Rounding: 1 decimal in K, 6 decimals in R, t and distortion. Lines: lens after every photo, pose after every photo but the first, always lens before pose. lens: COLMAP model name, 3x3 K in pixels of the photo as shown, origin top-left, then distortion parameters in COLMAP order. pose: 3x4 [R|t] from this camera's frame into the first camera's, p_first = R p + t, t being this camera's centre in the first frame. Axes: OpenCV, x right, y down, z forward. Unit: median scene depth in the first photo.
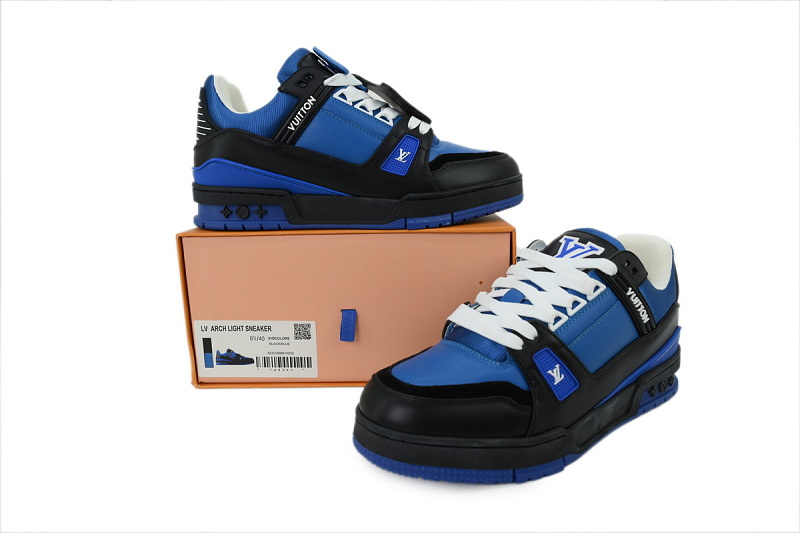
lens RADIAL K [[453.7, 0, 400.0], [0, 453.7, 266.5], [0, 0, 1]] dist [0.003238, 0.000014]
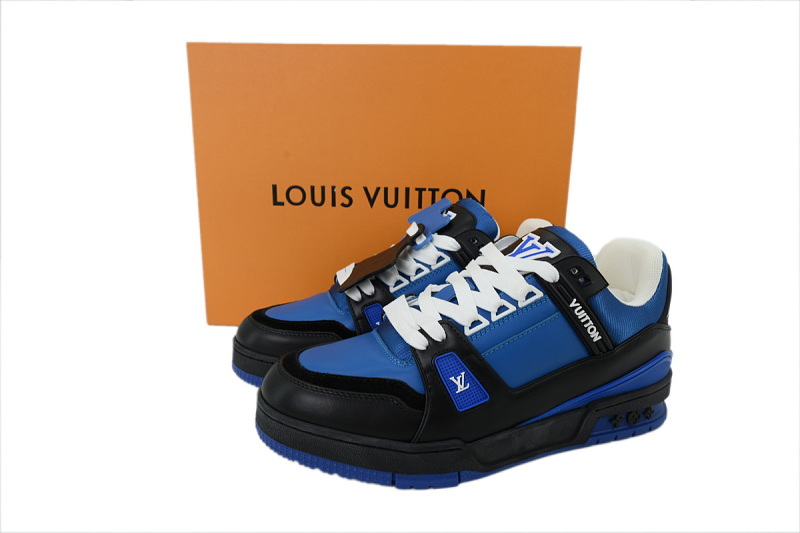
lens RADIAL K [[453.7, 0, 400.0], [0, 453.7, 266.5], [0, 0, 1]] dist [0.003238, 0.000014]
pose [[0.966483, 0.101209, -0.235938, 0.394770], [-0.092000, 0.994516, 0.049745, -0.027571], [0.239678, -0.026371, 0.970494, 0.084222]]
